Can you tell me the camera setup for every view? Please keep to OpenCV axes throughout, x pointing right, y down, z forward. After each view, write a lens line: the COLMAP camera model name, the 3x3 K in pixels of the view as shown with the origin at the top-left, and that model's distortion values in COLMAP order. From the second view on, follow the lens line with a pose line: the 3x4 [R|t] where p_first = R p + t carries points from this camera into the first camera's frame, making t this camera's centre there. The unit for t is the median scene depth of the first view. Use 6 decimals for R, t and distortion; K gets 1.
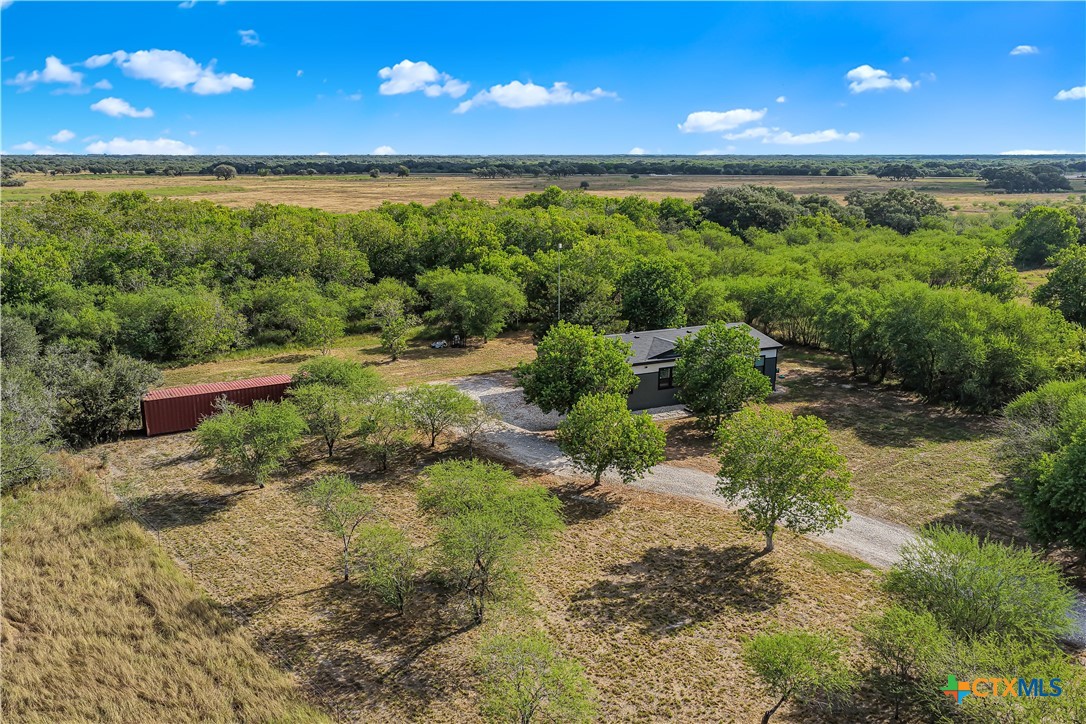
lens RADIAL K [[910.9, 0, 530.8], [0, 910.9, 362.5], [0, 0, 1]] dist [0.001184, 0.005909]
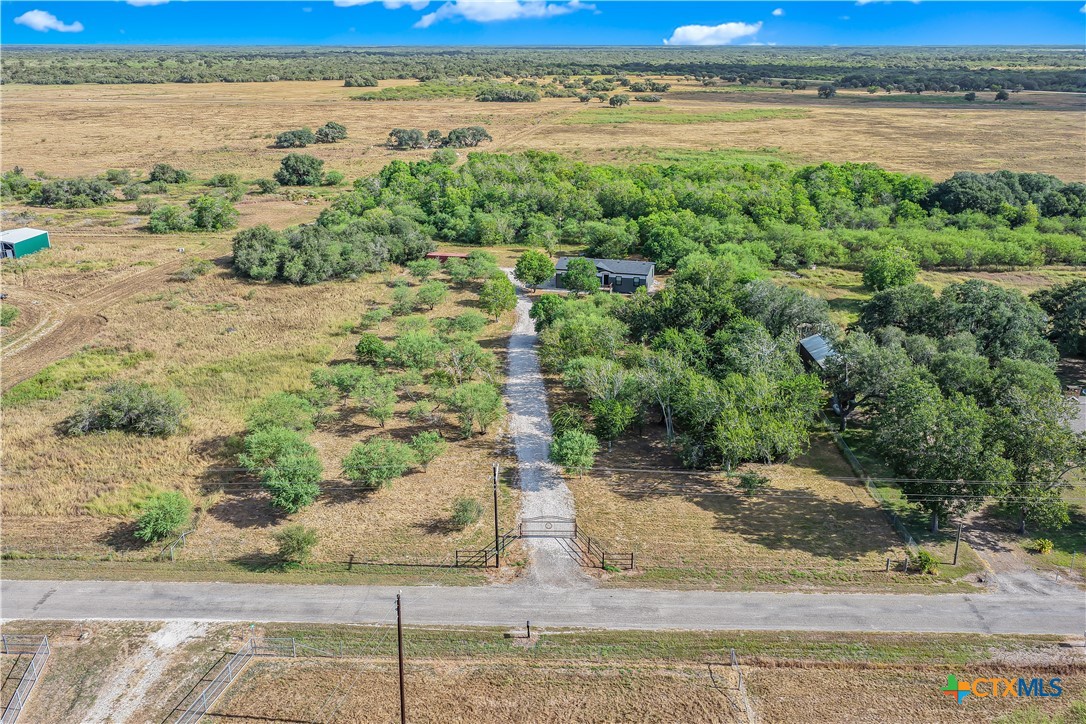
lens RADIAL K [[910.9, 0, 530.8], [0, 910.9, 362.5], [0, 0, 1]] dist [0.001184, 0.005909]
pose [[0.745813, 0.222281, -0.627976, 1.328042], [-0.149200, 0.974477, 0.167733, -0.123577], [0.649232, -0.031404, 0.759942, -0.792350]]
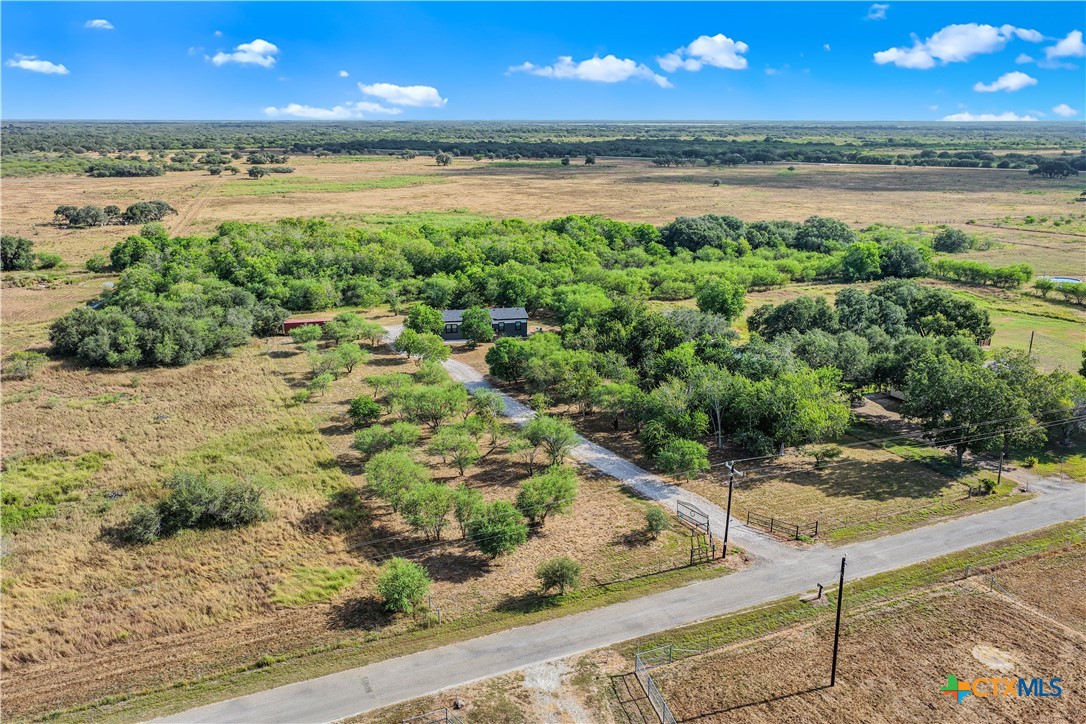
lens RADIAL K [[910.9, 0, 530.8], [0, 910.9, 362.5], [0, 0, 1]] dist [0.001184, 0.005909]
pose [[0.964844, 0.070610, -0.253160, 0.786423], [-0.060855, 0.997078, 0.046170, -0.010881], [0.255680, -0.029141, 0.966322, -1.170114]]
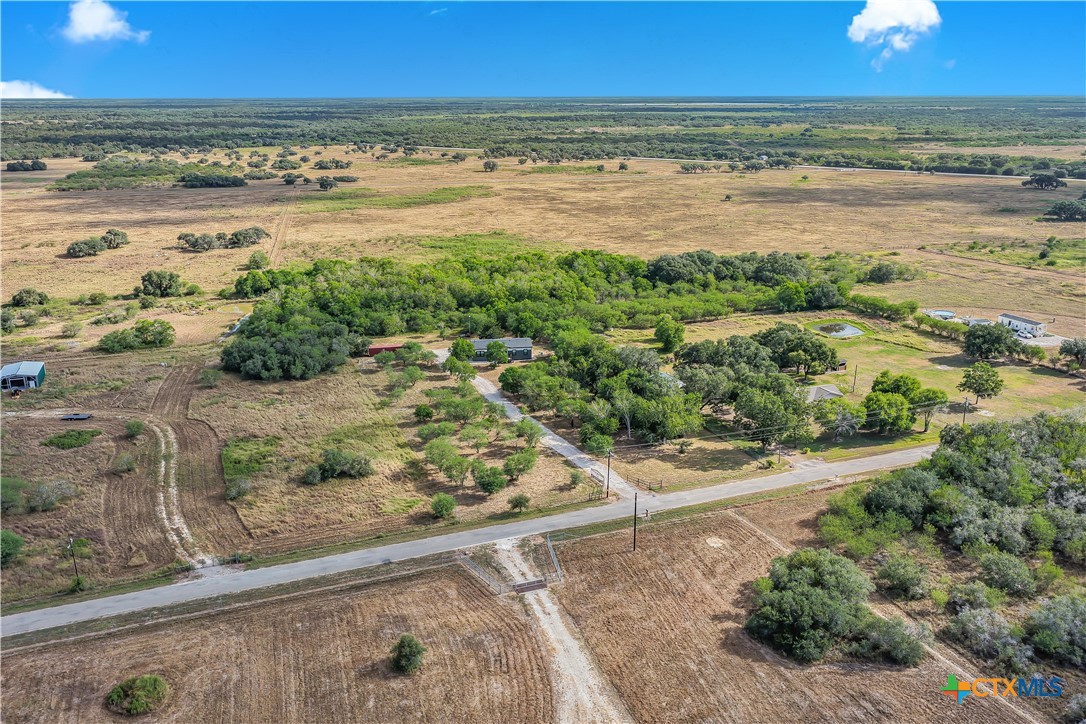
lens RADIAL K [[910.9, 0, 530.8], [0, 910.9, 362.5], [0, 0, 1]] dist [0.001184, 0.005909]
pose [[0.948481, 0.088079, -0.304347, 1.186925], [-0.068042, 0.994795, 0.075846, -0.197892], [0.309443, -0.051230, 0.949537, -2.091401]]
